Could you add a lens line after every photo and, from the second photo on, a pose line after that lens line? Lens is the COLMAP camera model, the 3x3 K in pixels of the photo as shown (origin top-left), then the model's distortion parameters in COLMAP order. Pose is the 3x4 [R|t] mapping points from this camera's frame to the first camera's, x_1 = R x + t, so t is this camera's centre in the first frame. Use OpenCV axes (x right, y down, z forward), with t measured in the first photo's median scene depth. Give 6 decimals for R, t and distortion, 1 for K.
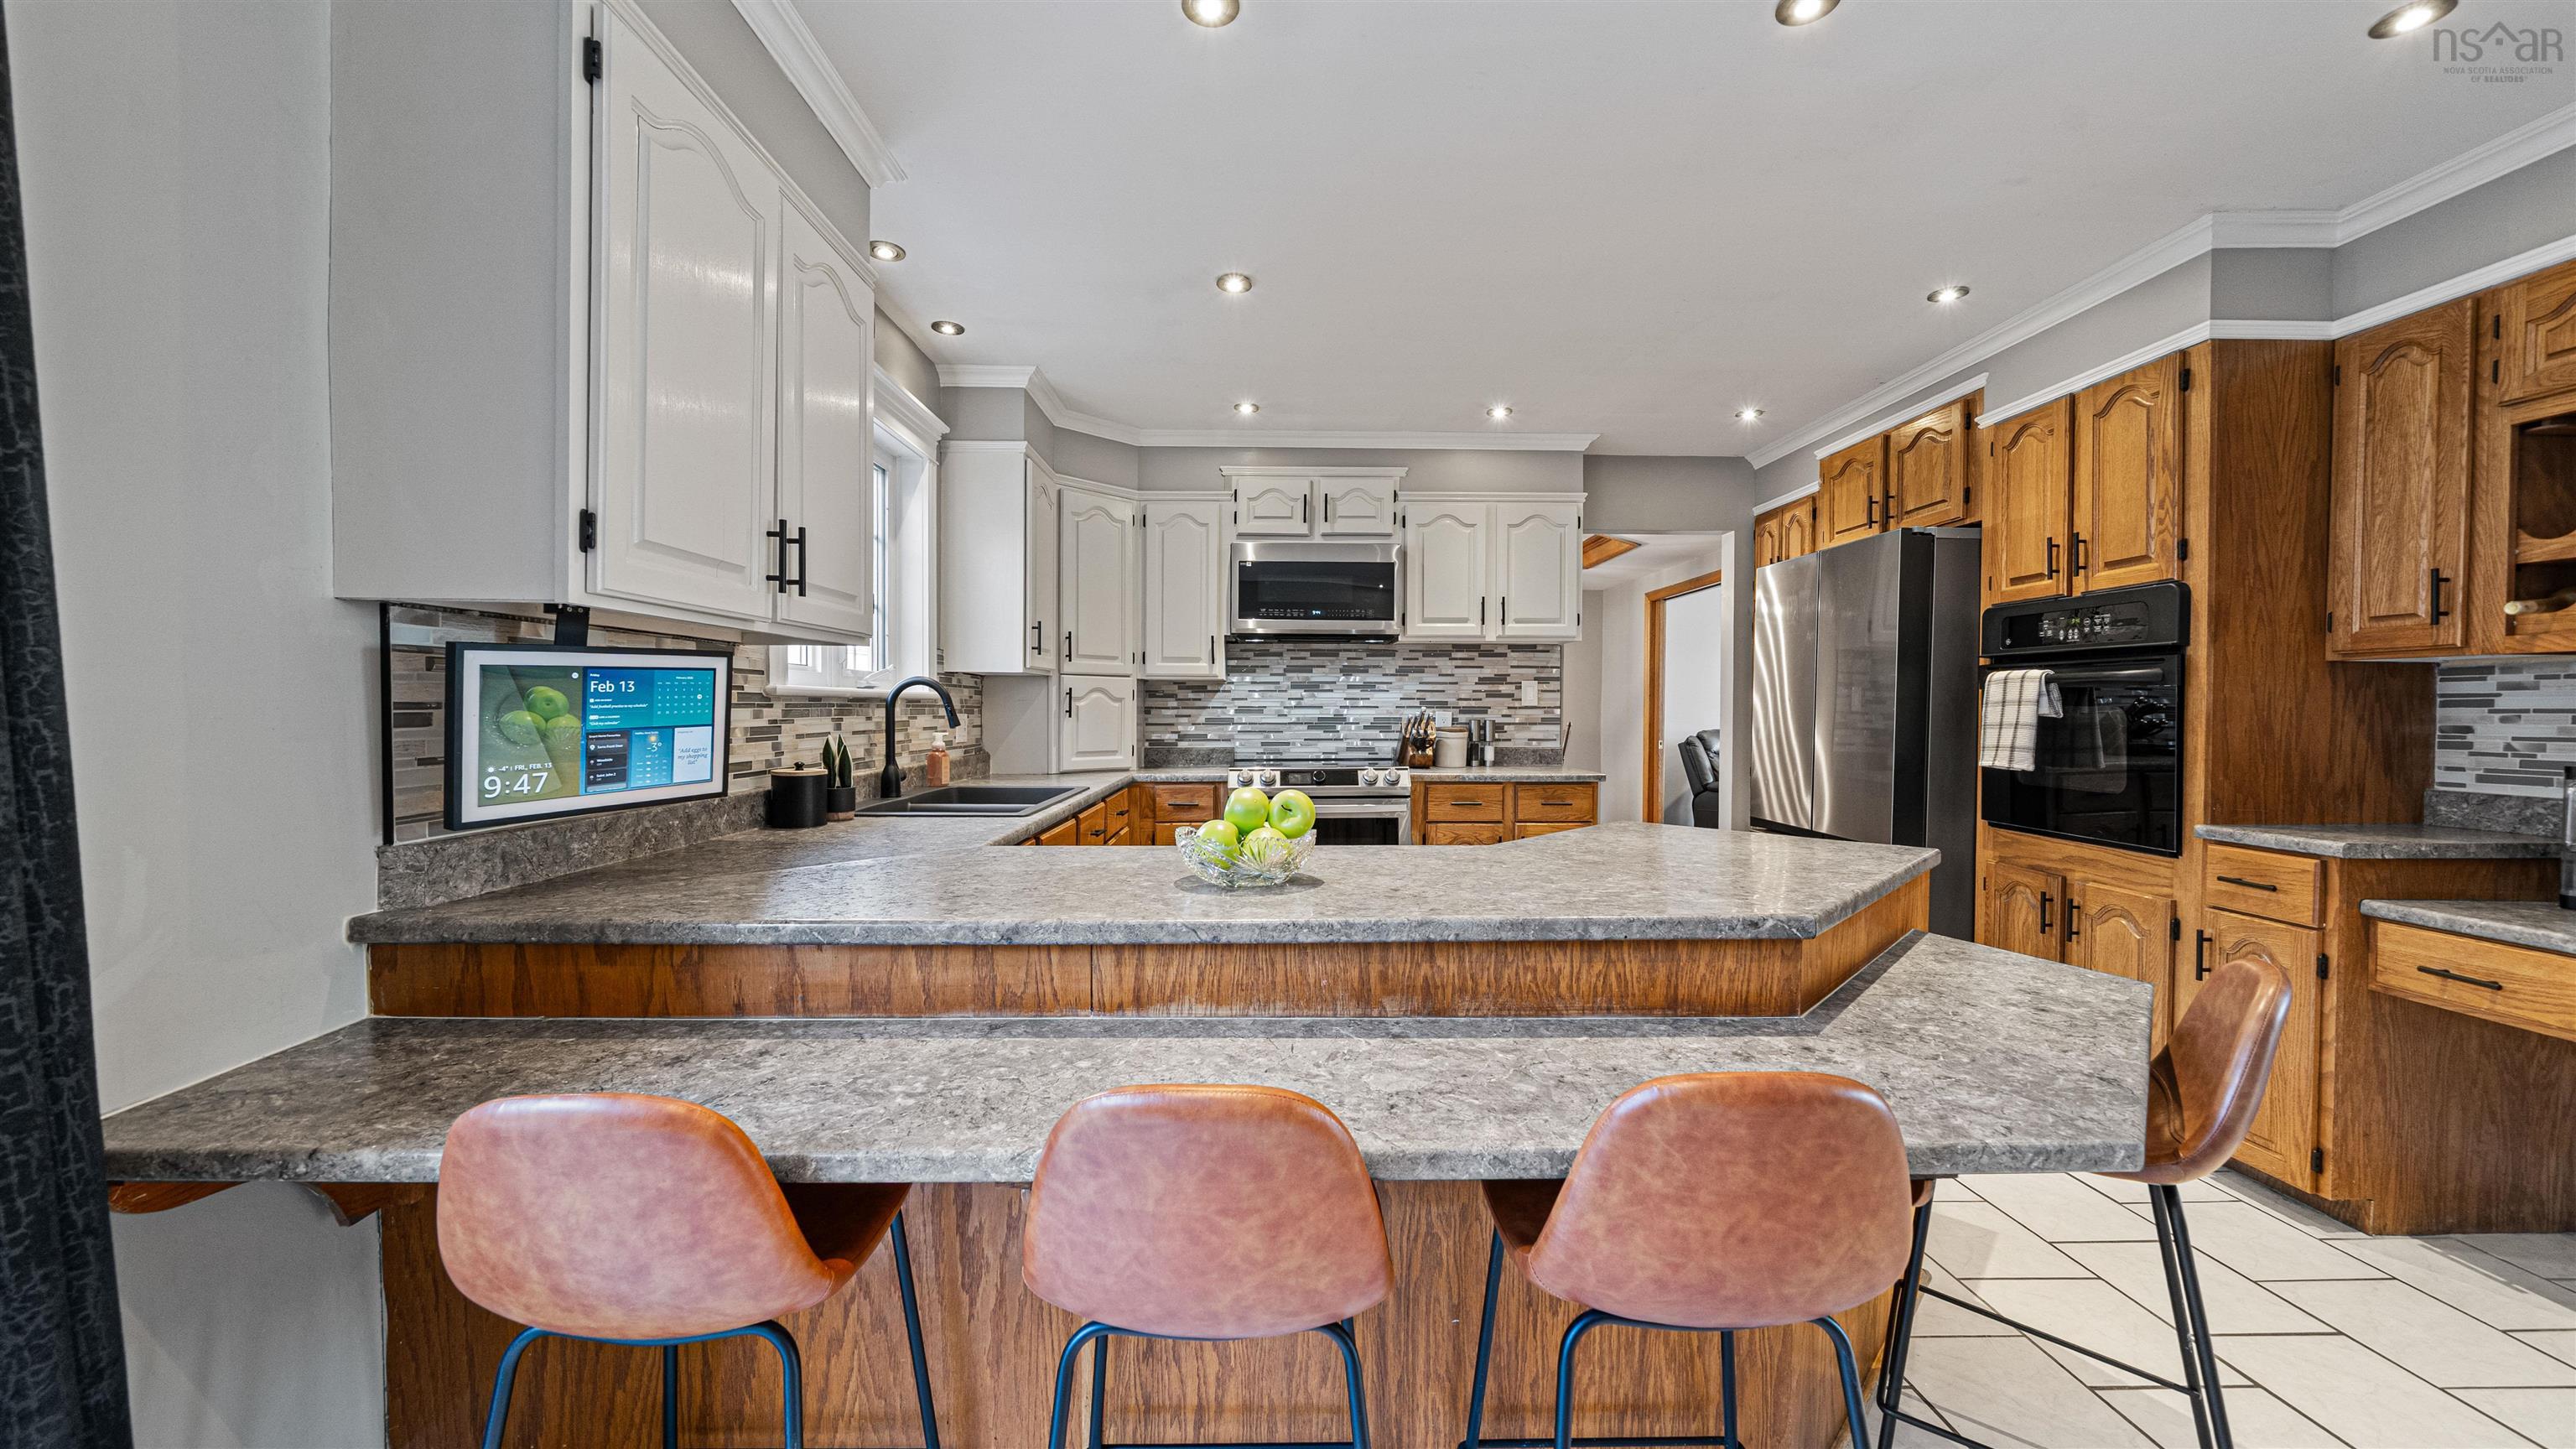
lens RADIAL K [[926.8, 0, 1288.0], [0, 926.8, 724.5], [0, 0, 1]] dist [-0.000826, -0.000056]
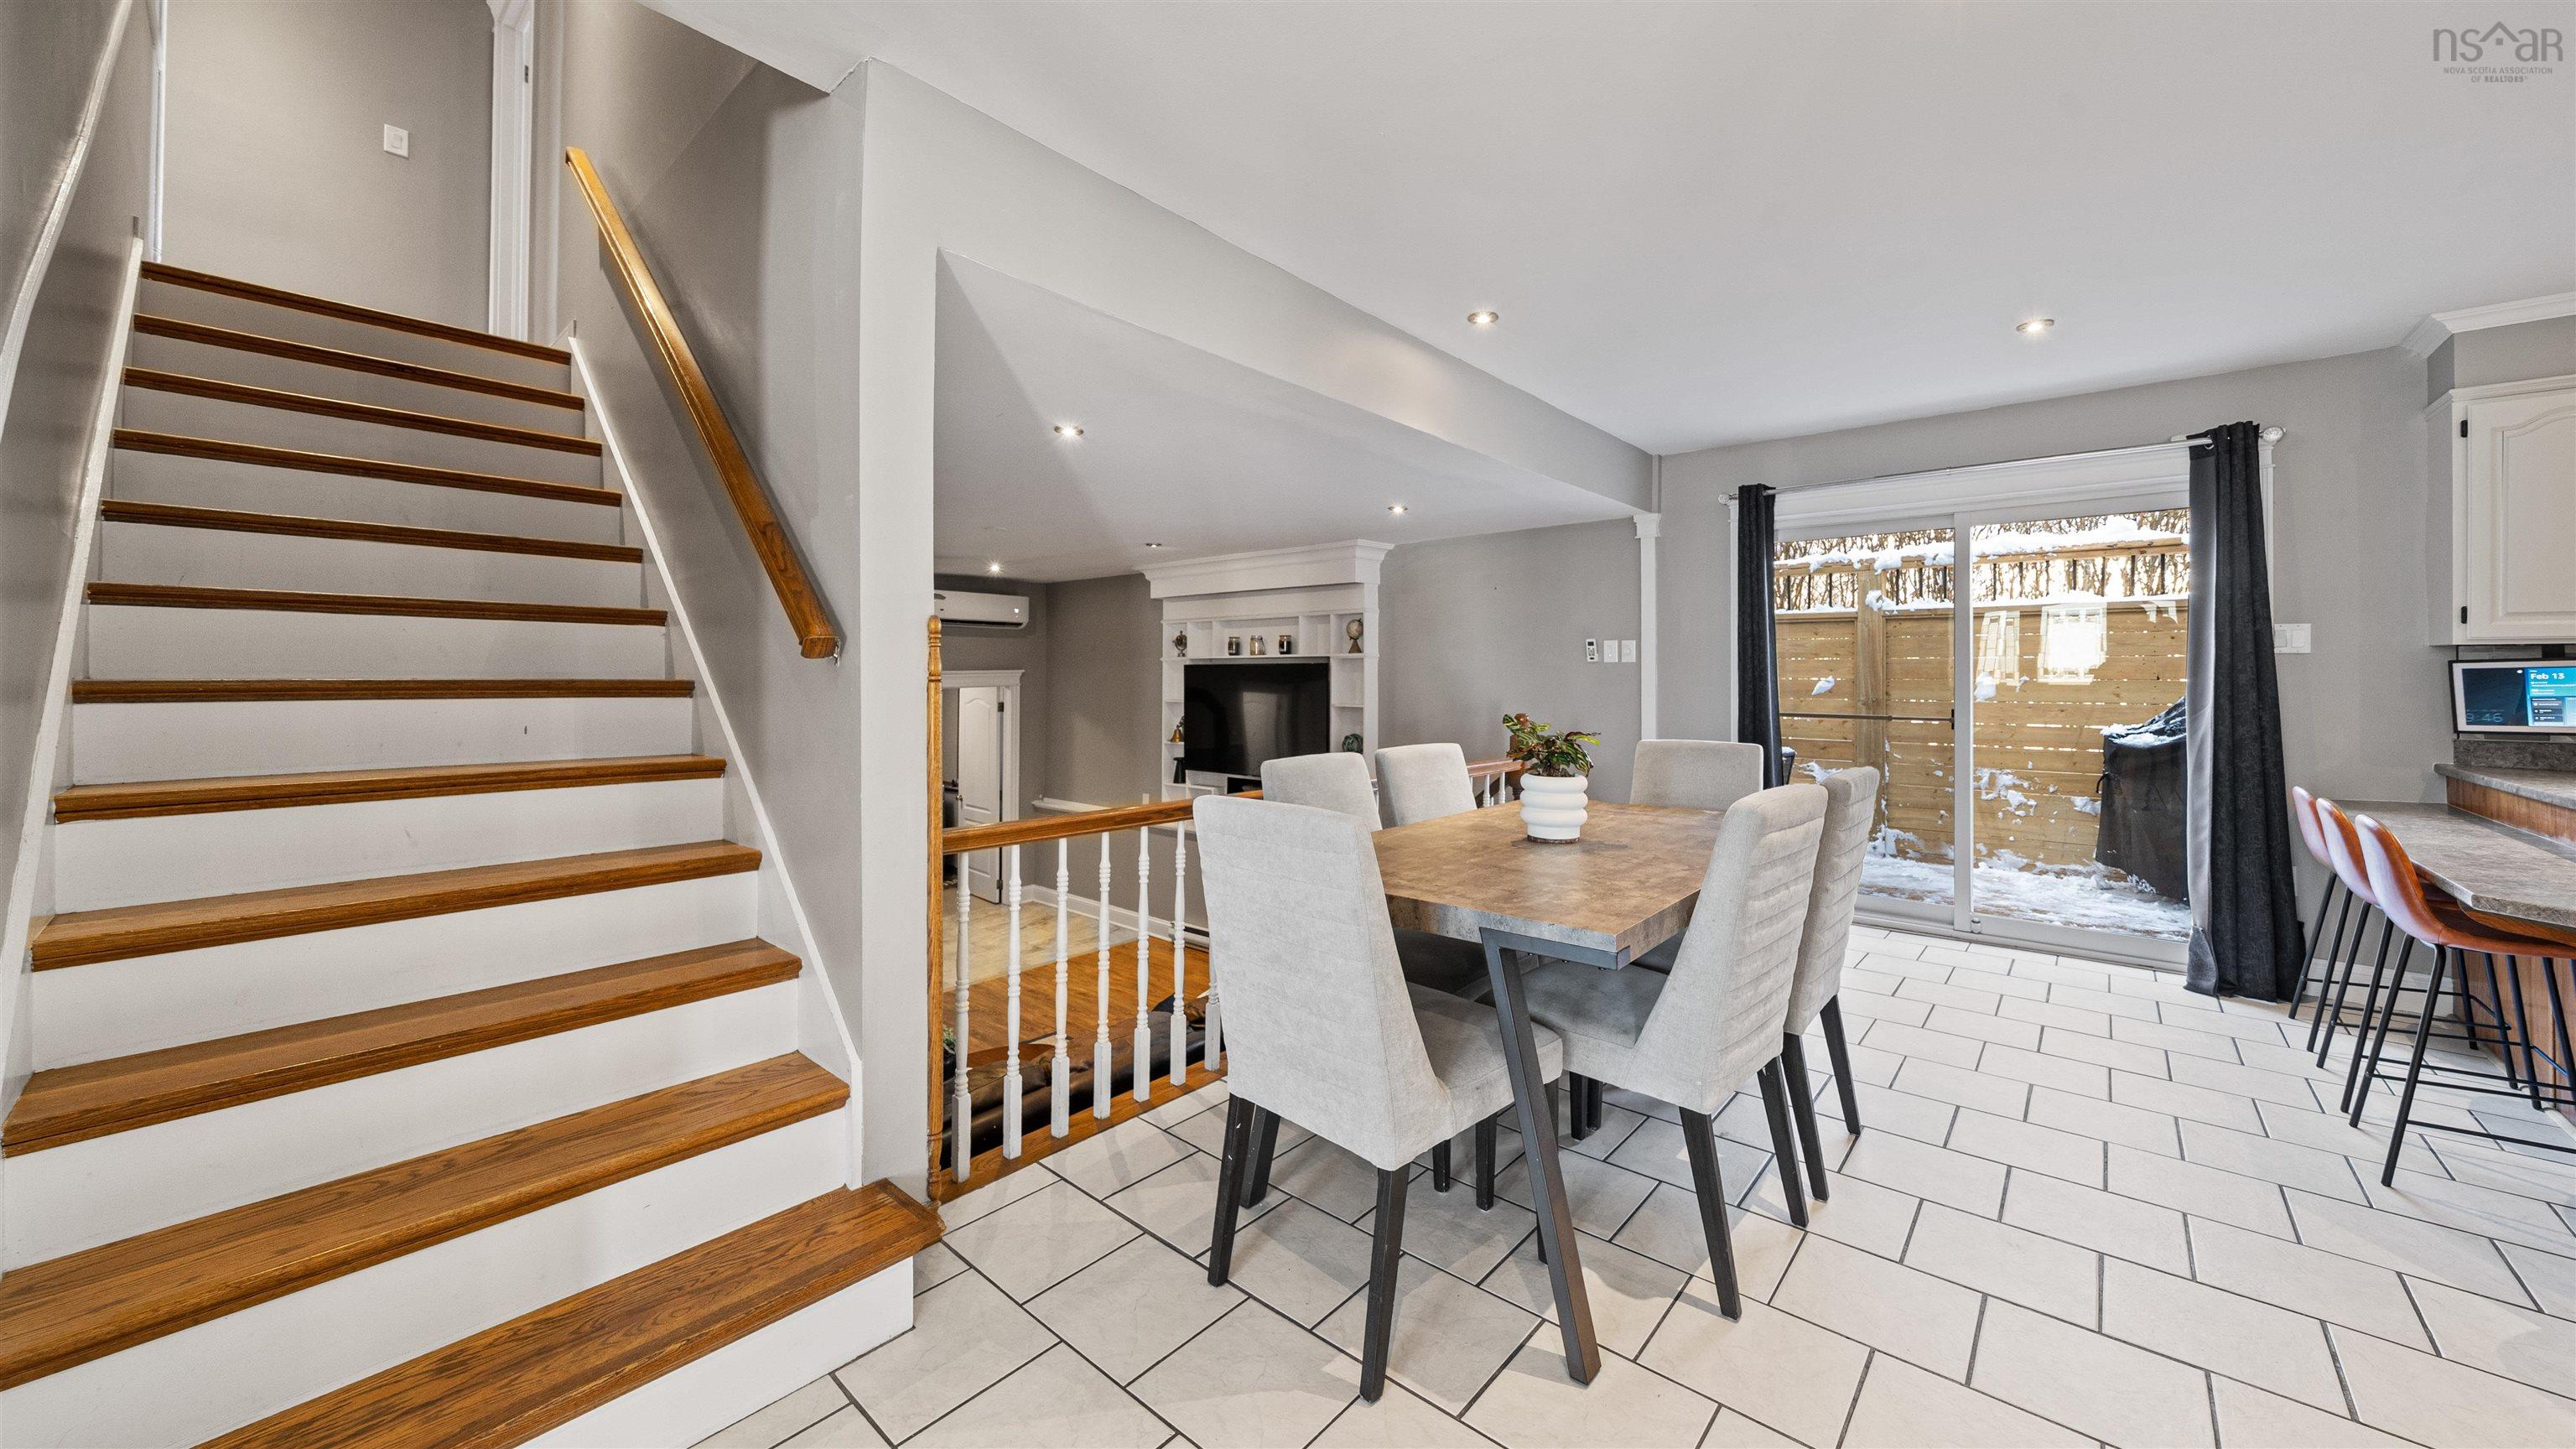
lens RADIAL K [[913.3, 0, 1331.9], [0, 913.3, 665.4], [0, 0, 1]] dist [-0.000313, 0.000033]
pose [[-0.662277, -0.017740, -0.749049, 0.908048], [-0.023063, 0.999729, -0.003286, 0.001883], [0.748904, 0.015100, -0.662507, 0.100353]]
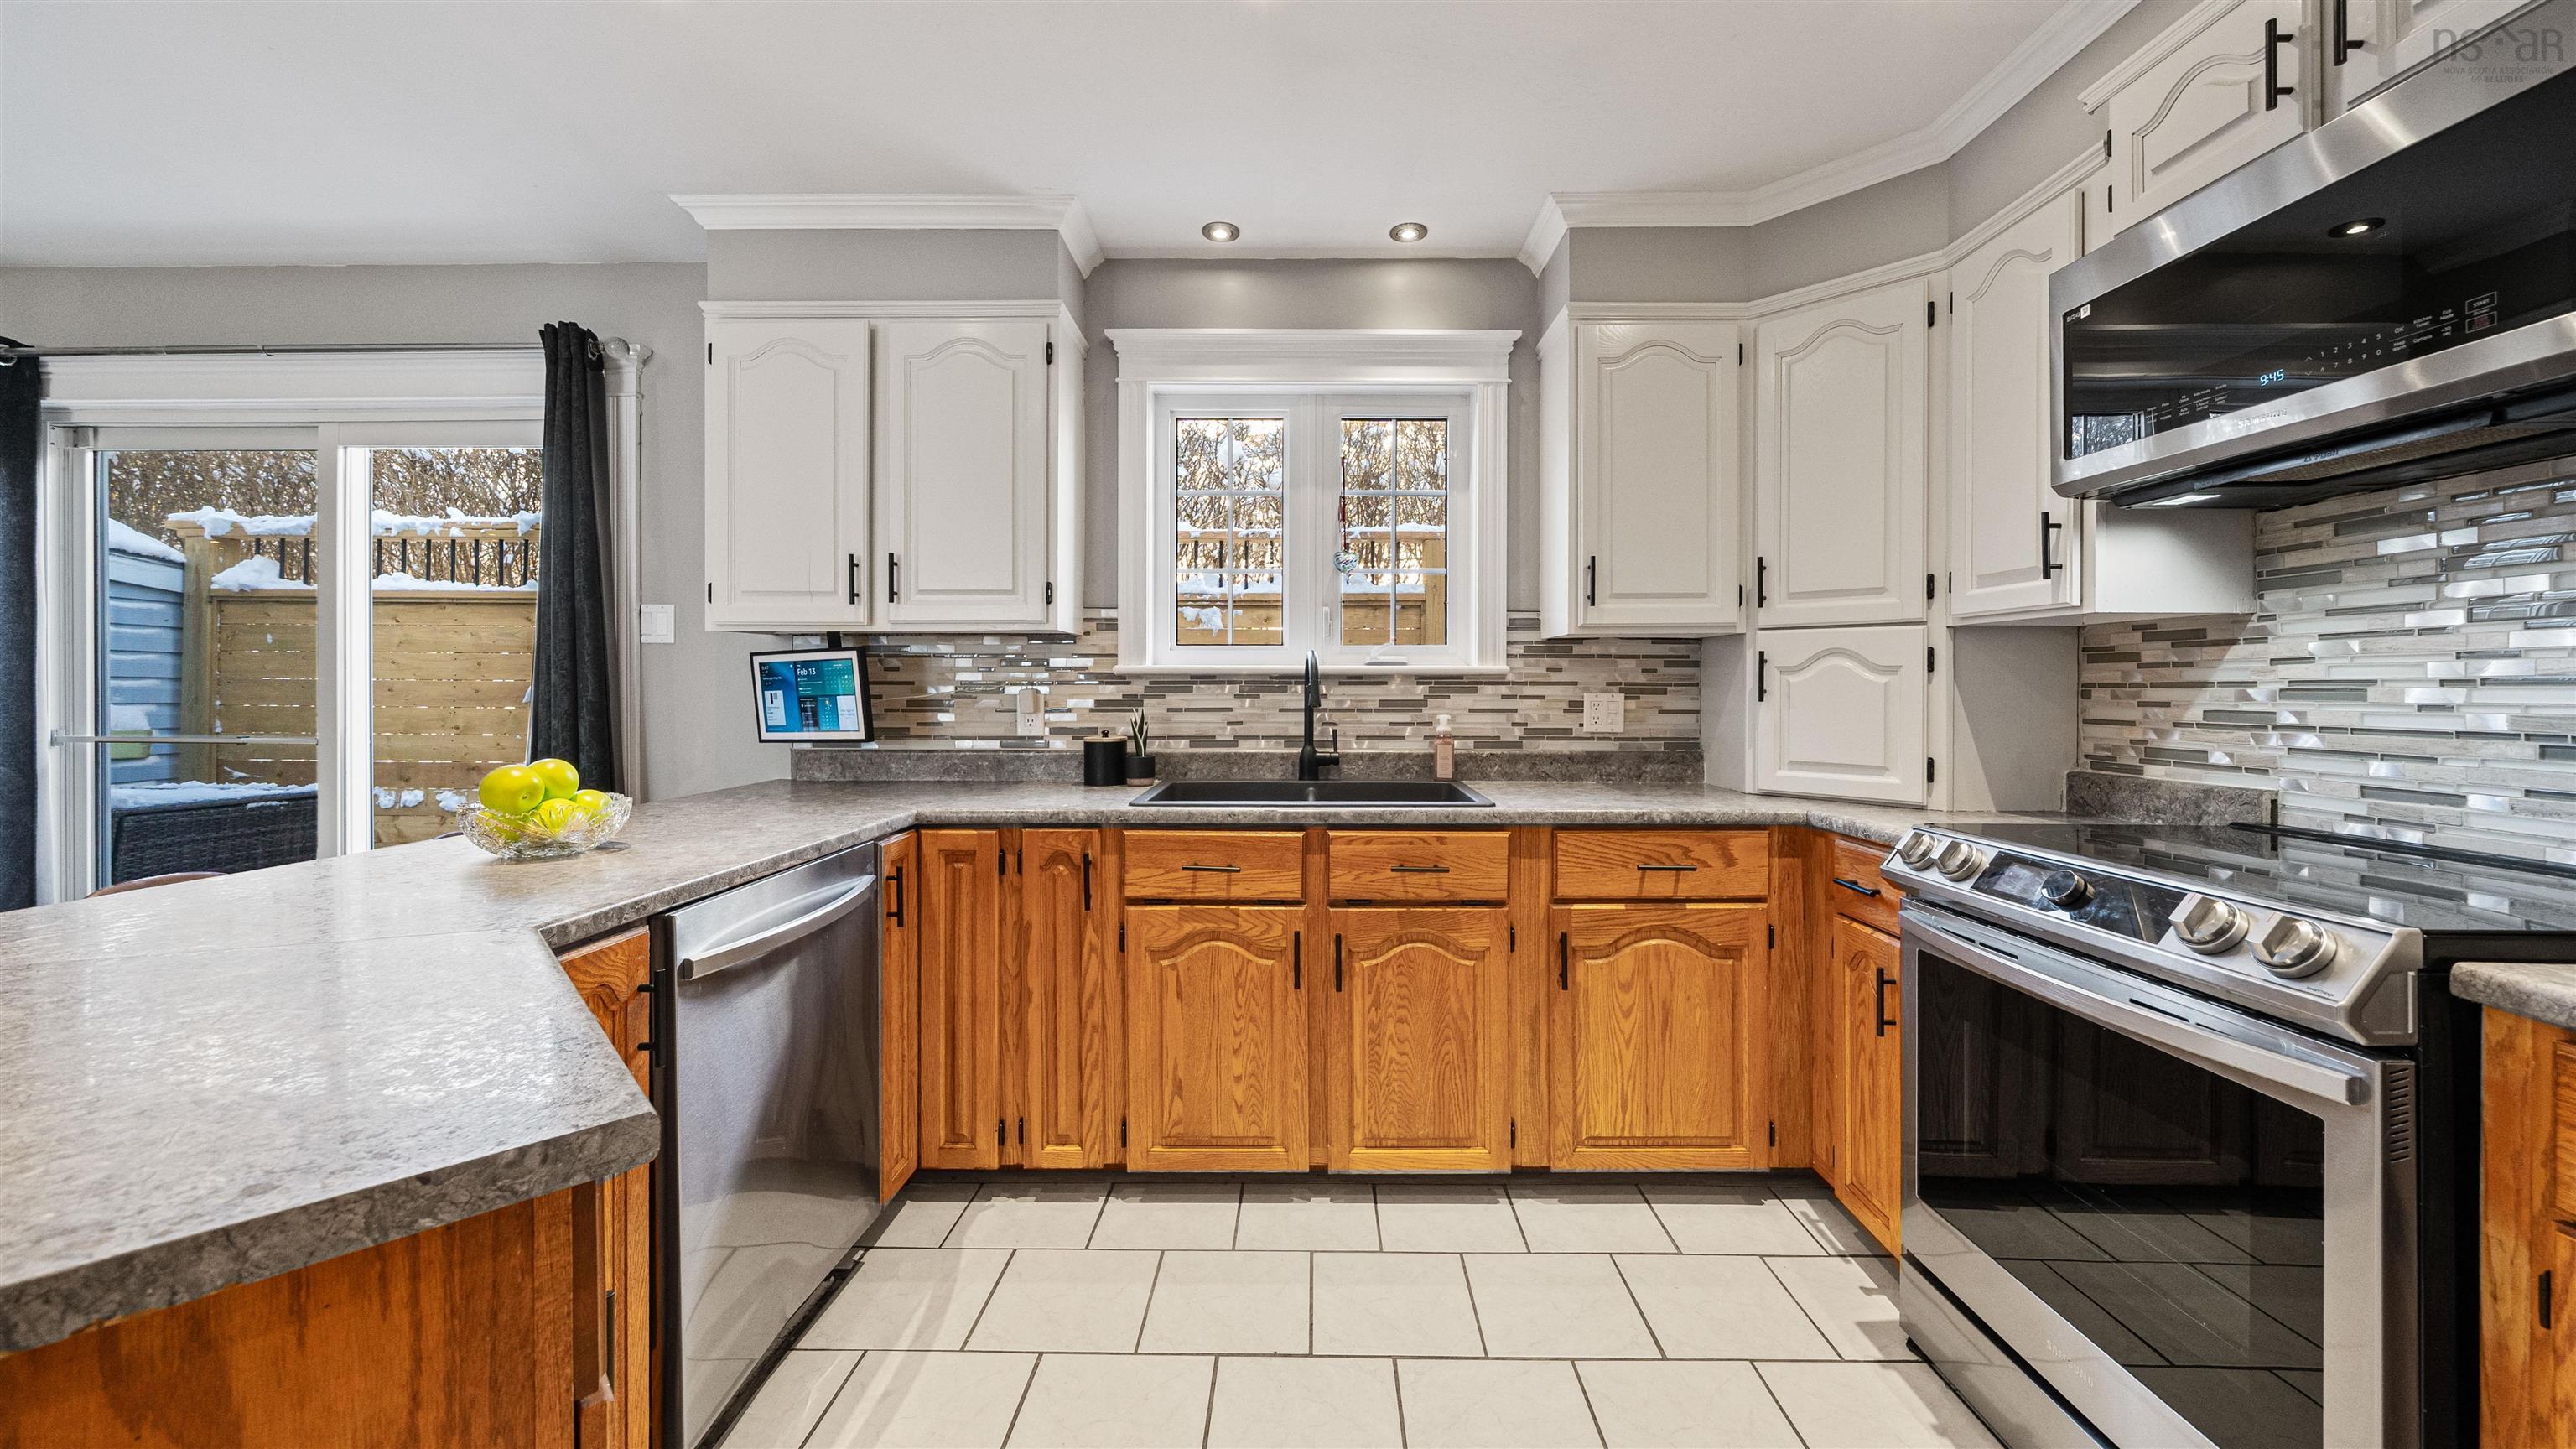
lens RADIAL K [[948.8, 0, 1295.6], [0, 948.8, 679.2], [0, 0, 1]] dist [0.000161, 0.000207]
pose [[-0.026989, -0.011109, -0.999574, 0.350964], [-0.019915, 0.999746, -0.010573, -0.008877], [0.999437, 0.019621, -0.027203, 0.665926]]
